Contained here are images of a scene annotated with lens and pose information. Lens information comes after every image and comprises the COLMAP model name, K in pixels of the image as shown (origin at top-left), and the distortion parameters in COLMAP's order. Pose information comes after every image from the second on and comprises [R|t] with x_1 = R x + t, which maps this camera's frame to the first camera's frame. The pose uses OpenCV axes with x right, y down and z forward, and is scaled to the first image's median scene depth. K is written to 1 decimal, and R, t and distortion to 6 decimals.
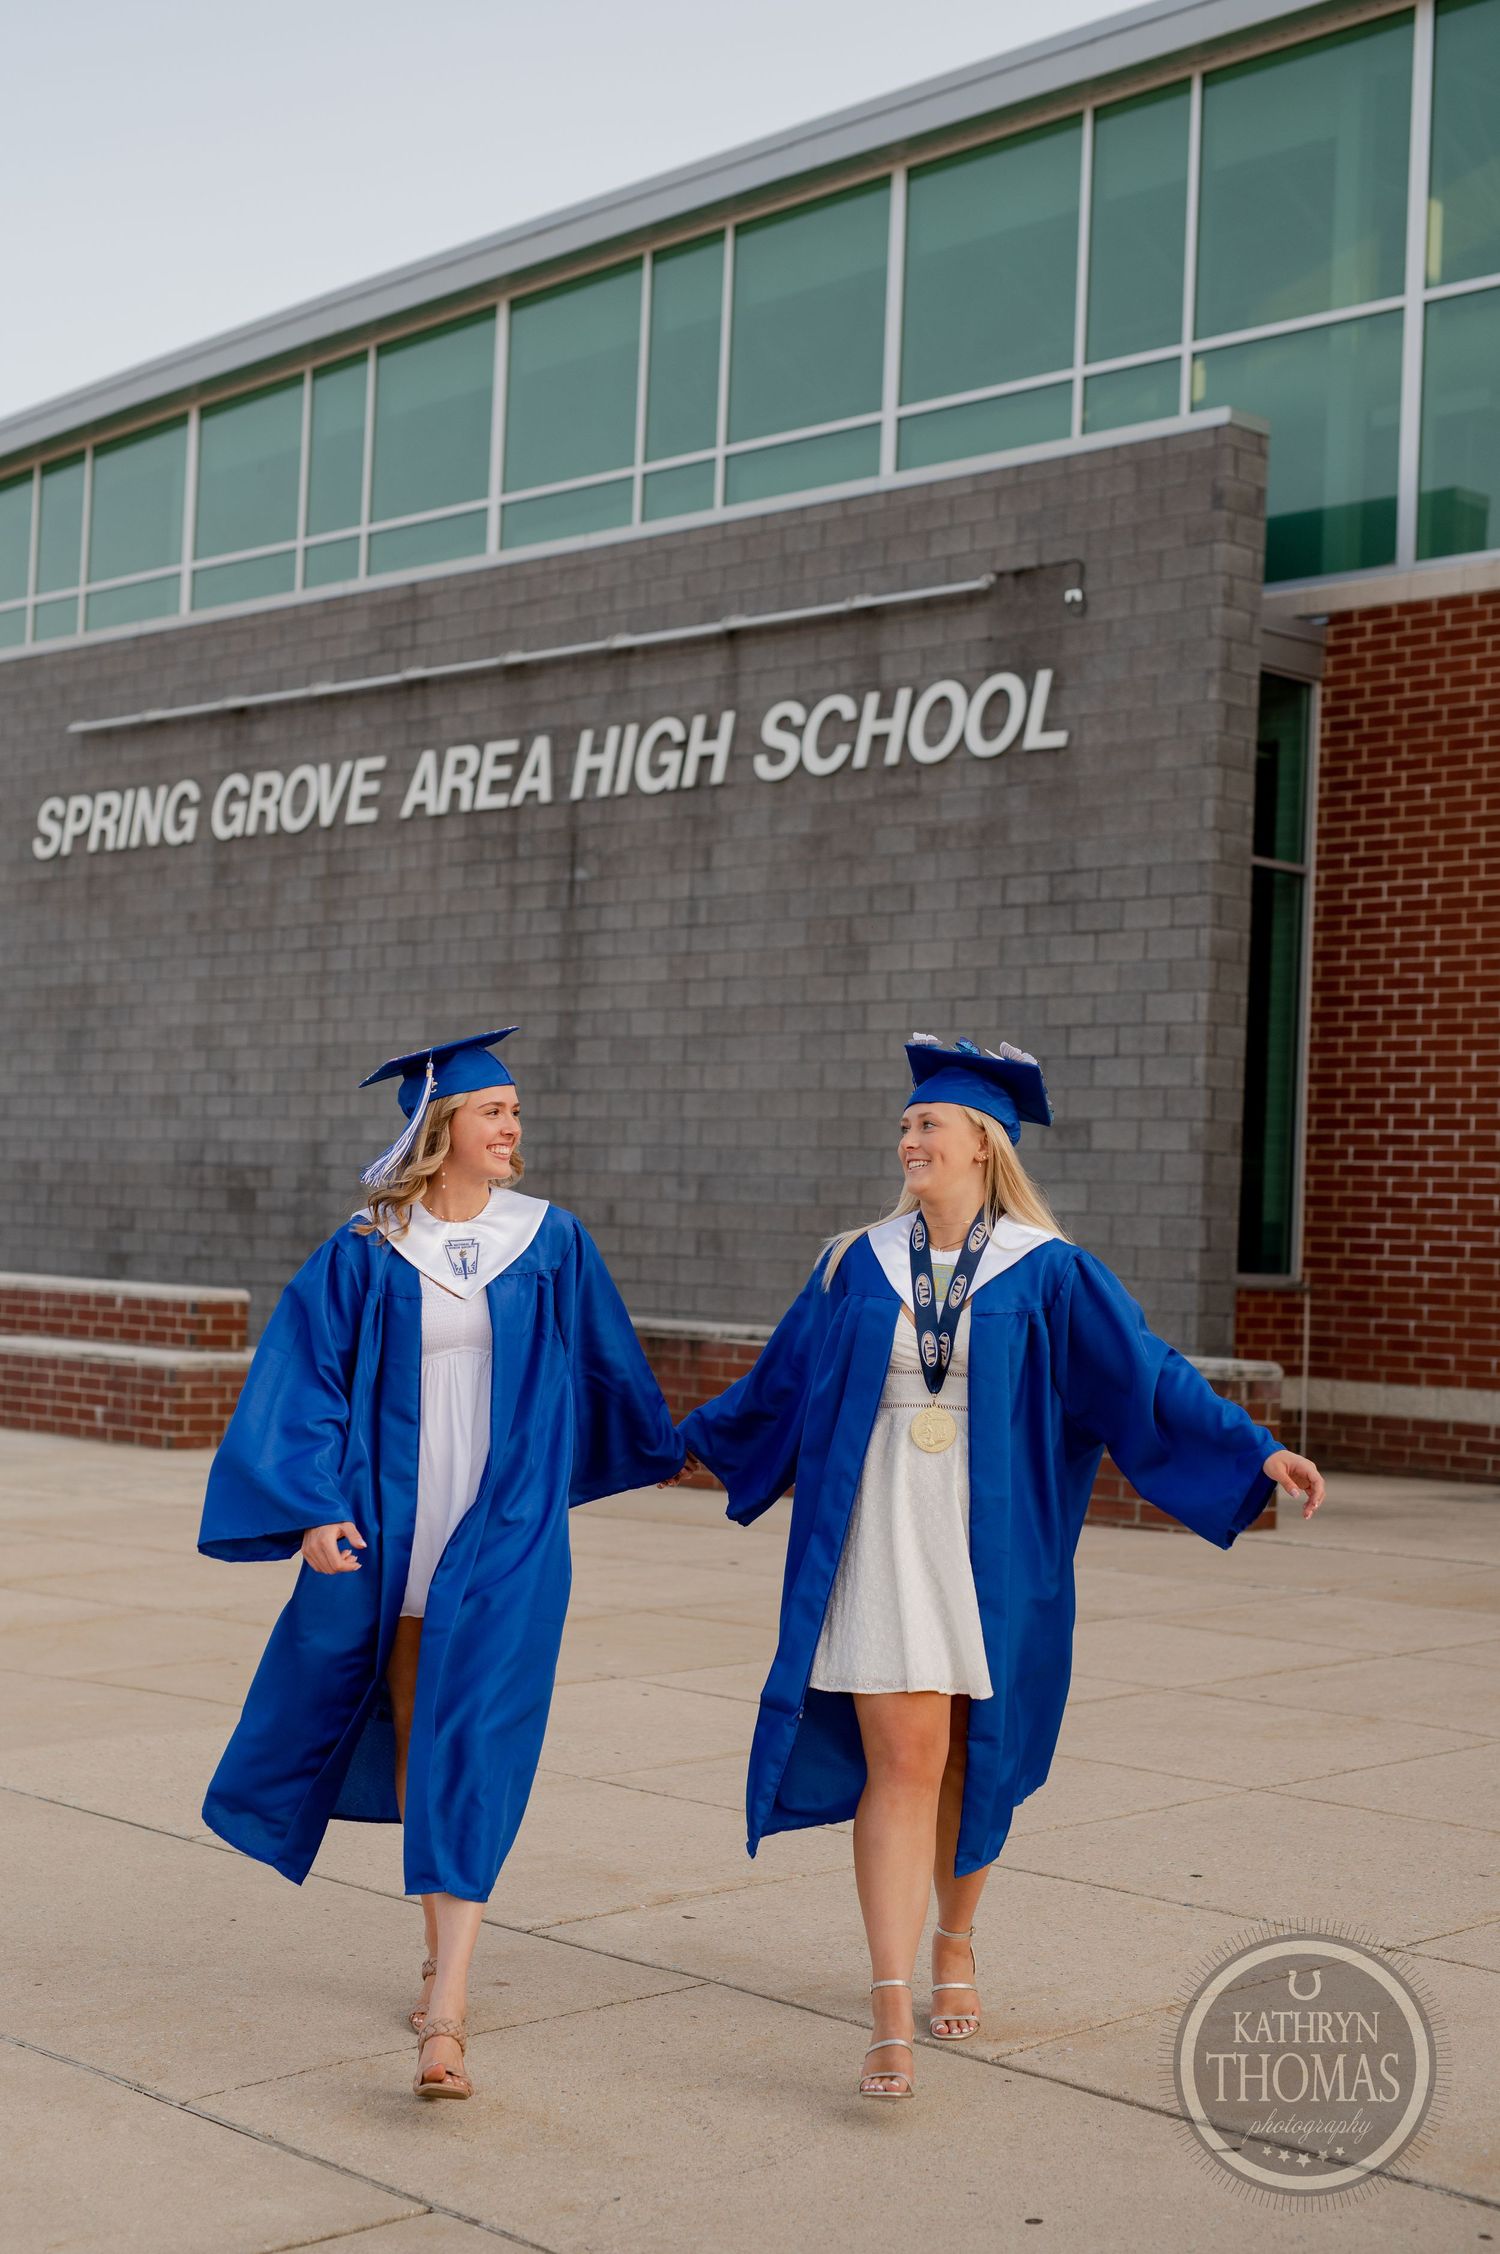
lens RADIAL K [[3156.5, 0, 737.2], [0, 3156.5, 1137.6], [0, 0, 1]] dist [0.006950, 0.045757]
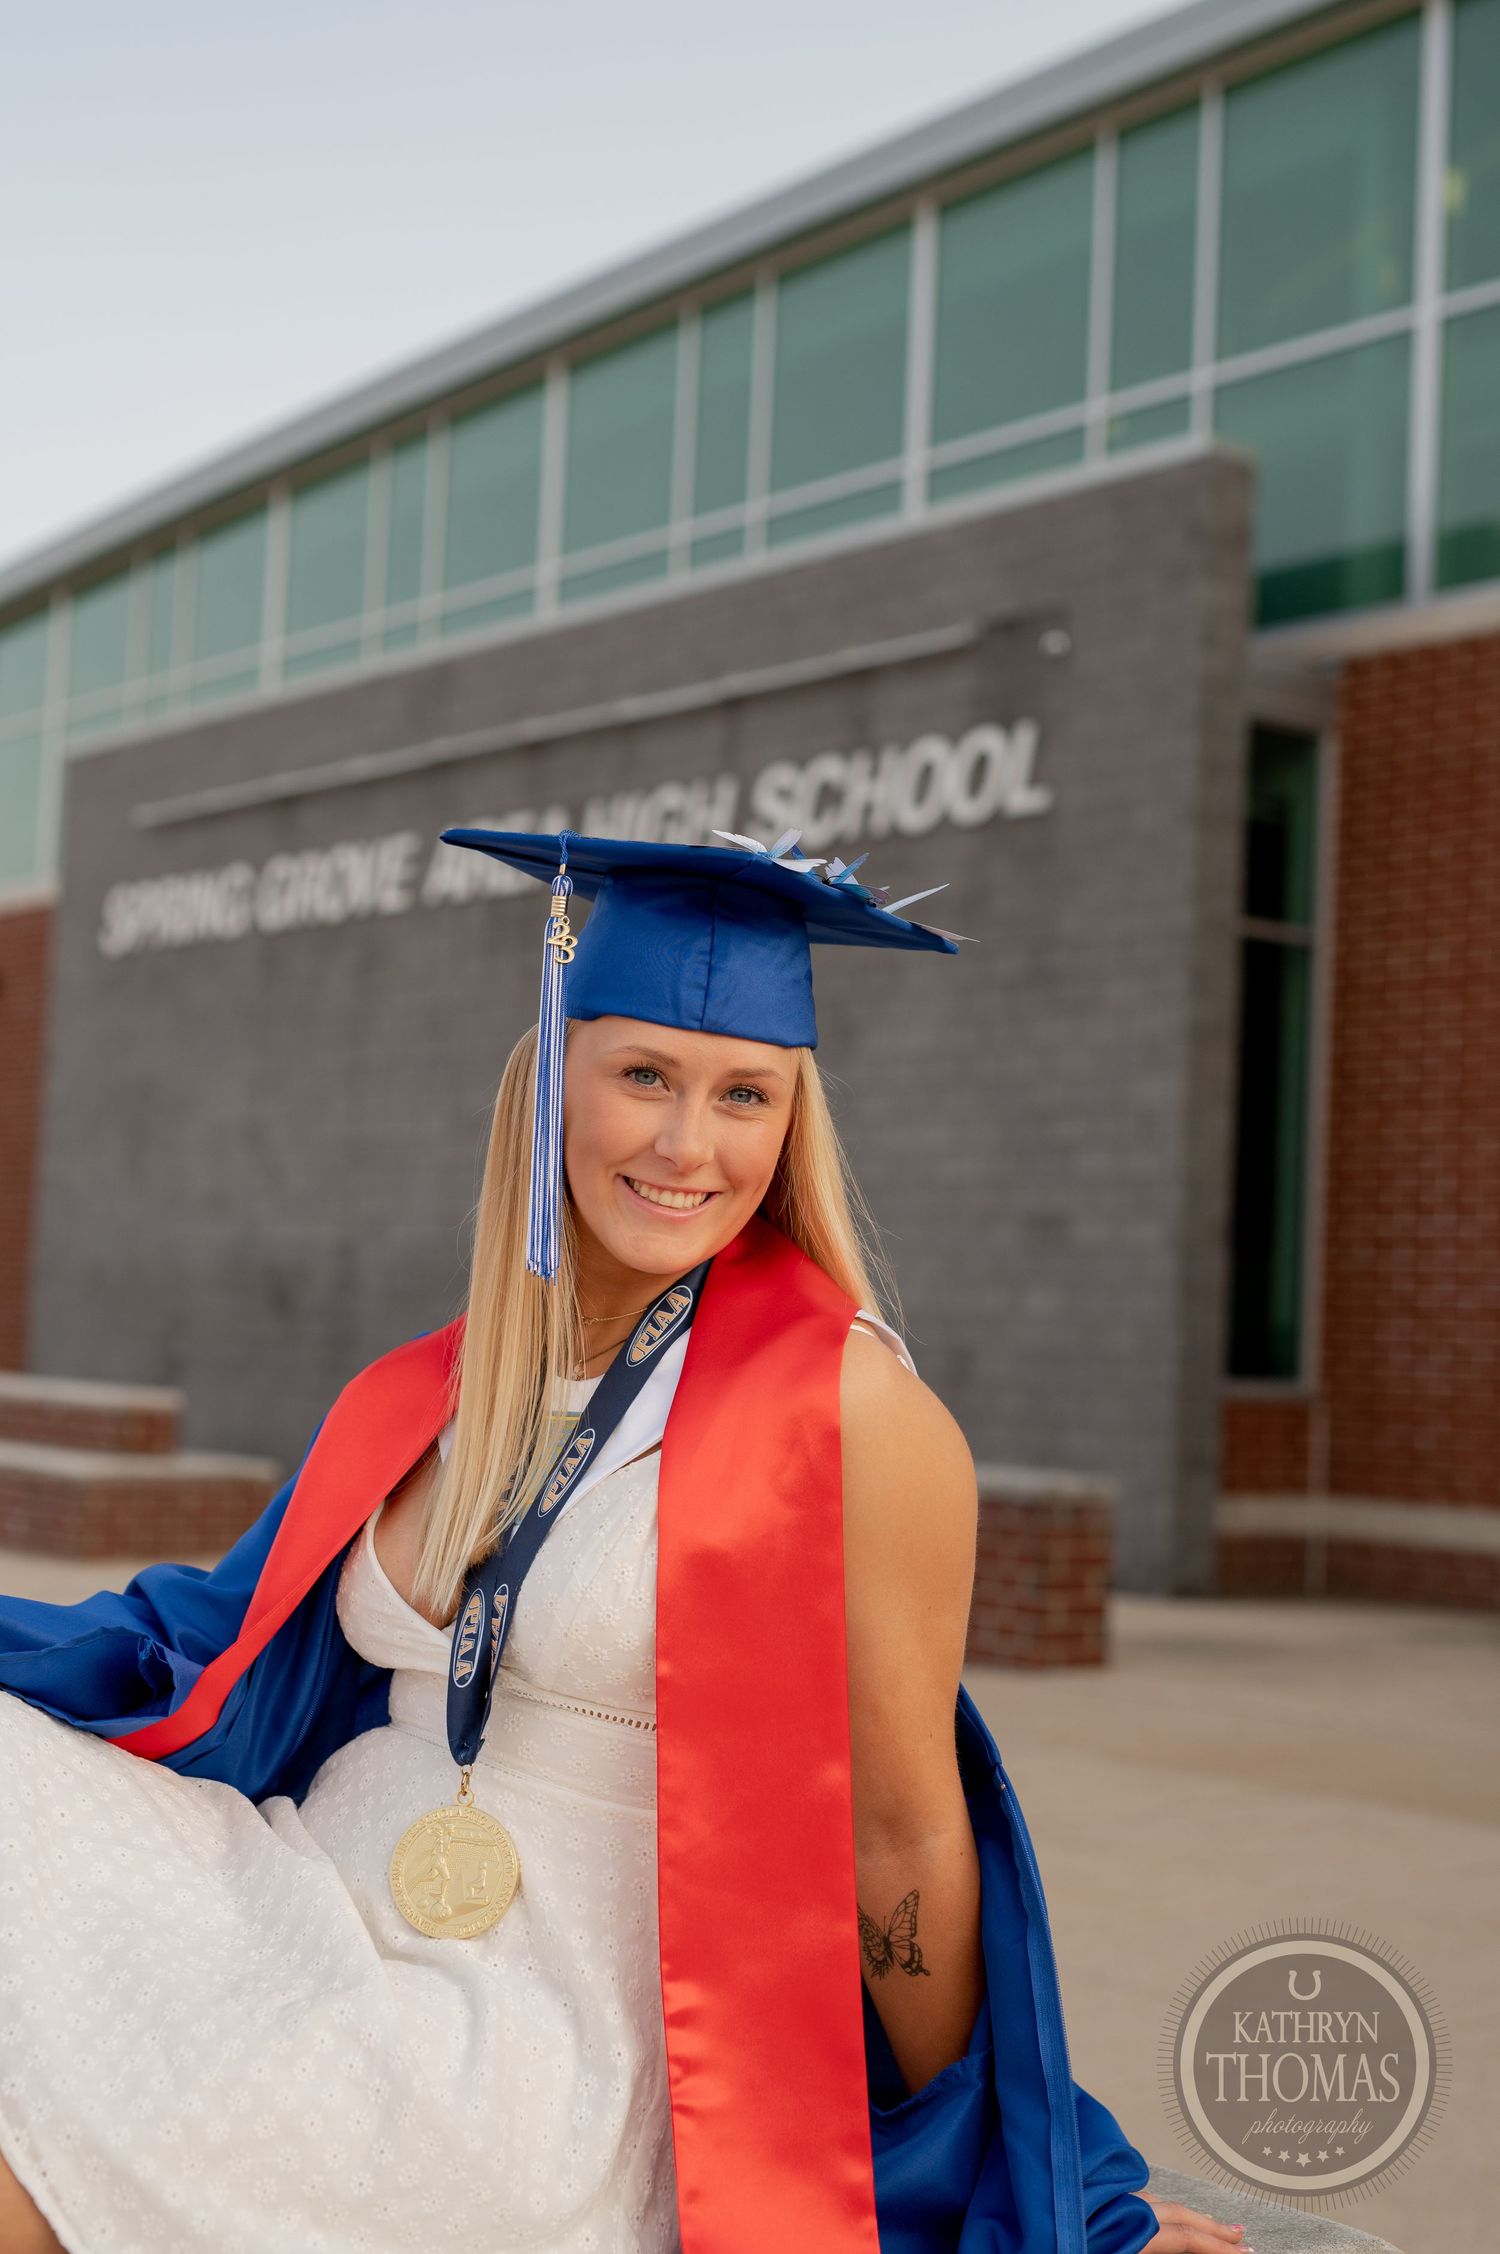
lens RADIAL K [[3212.0, 0, 717.1], [0, 3212.0, 1121.5], [0, 0, 1]] dist [0.010726, 0.010941]
pose [[0.991698, -0.005914, -0.128452, 0.112557], [0.000874, 0.999229, -0.039260, 0.003664], [0.128585, 0.038822, 0.990938, 0.054912]]
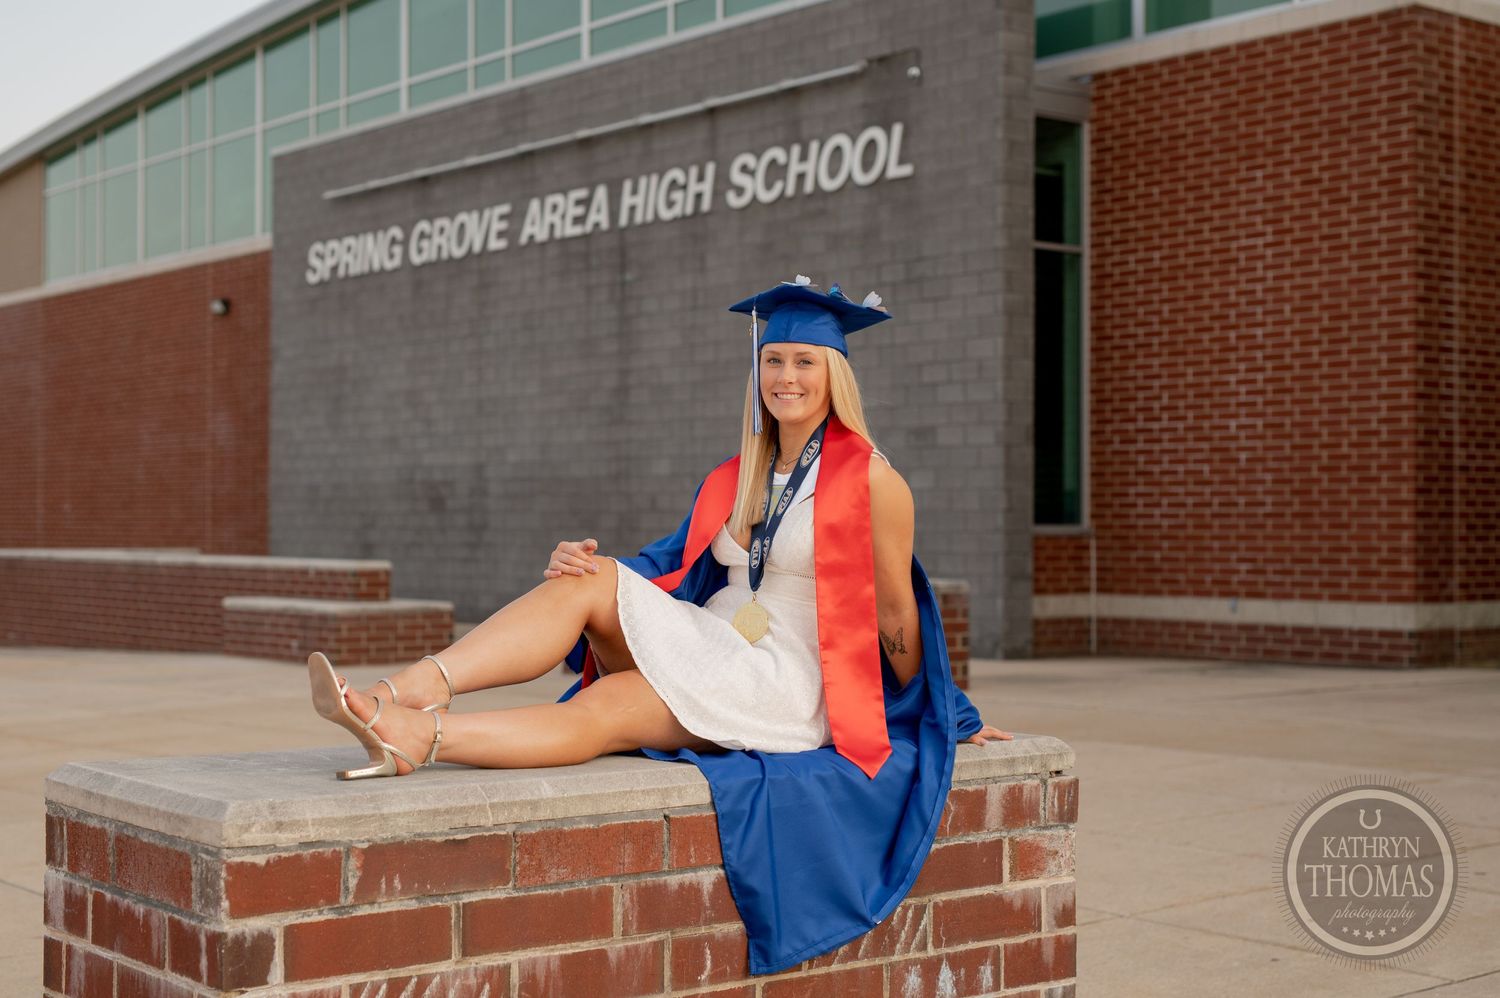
lens RADIAL K [[2222.3, 0, 751.5], [0, 2222.3, 512.6], [0, 0, 1]] dist [0.000985, 0.073828]
pose [[0.993952, -0.039532, -0.102449, 0.113332], [0.042099, 0.998848, 0.023018, 0.006295], [0.101421, -0.027192, 0.994472, -0.043263]]
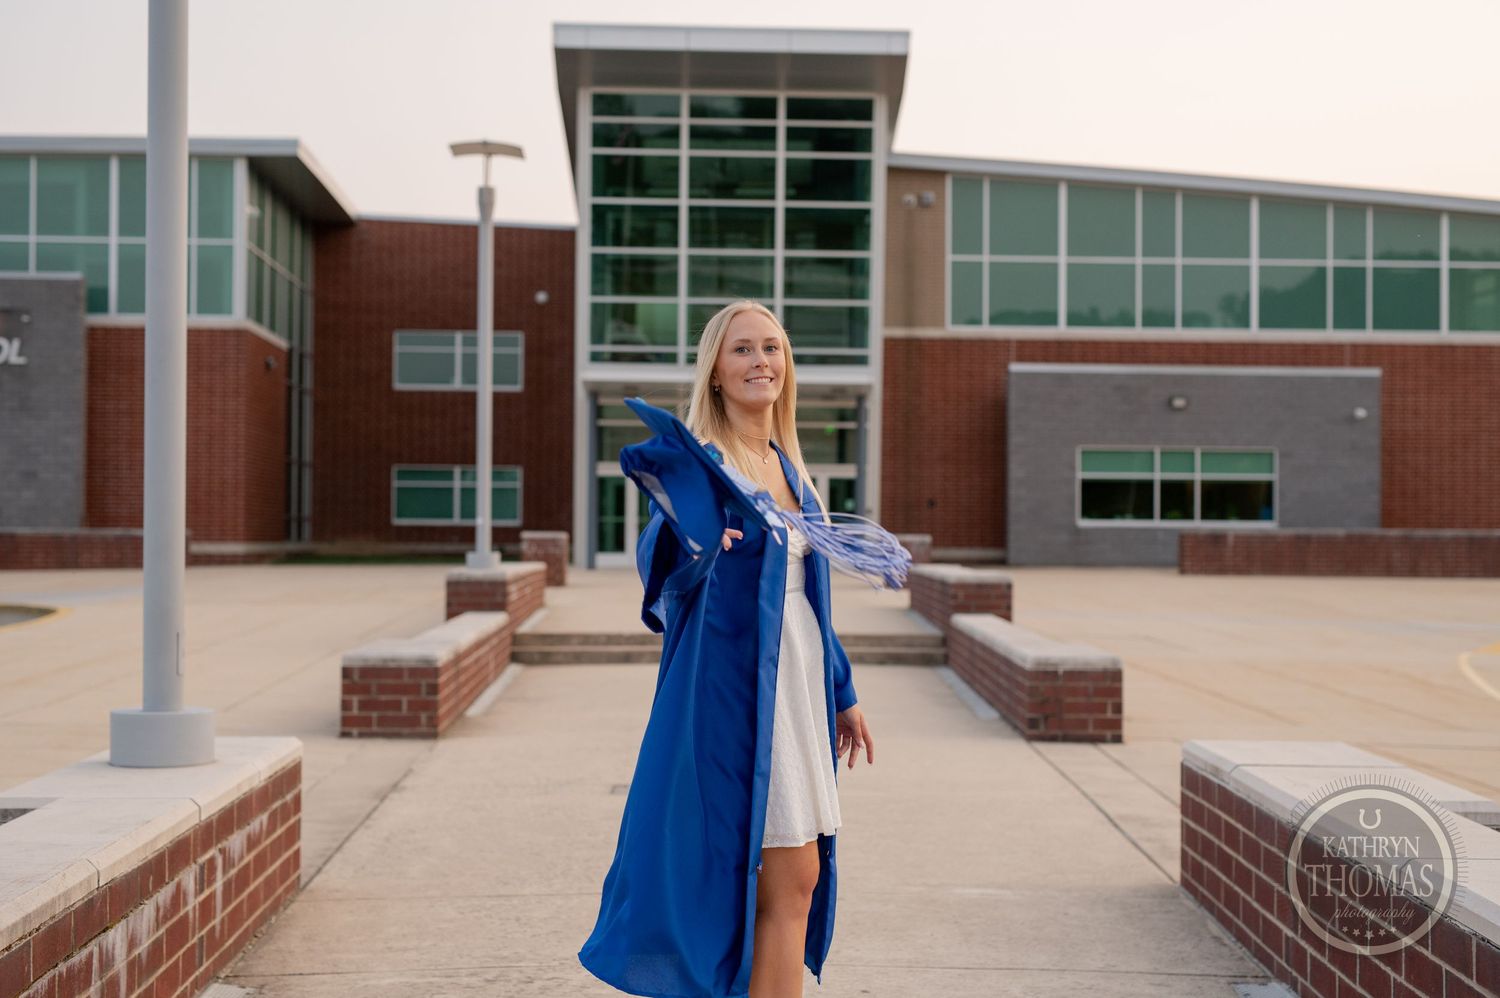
lens RADIAL K [[2150.2, 0, 758.0], [0, 2150.2, 516.4], [0, 0, 1]] dist [-0.001162, 0.065961]
pose [[0.657983, -0.026043, 0.752582, -1.000329], [-0.004993, 0.999229, 0.038943, -0.045032], [-0.753016, -0.029382, 0.657346, -1.011852]]
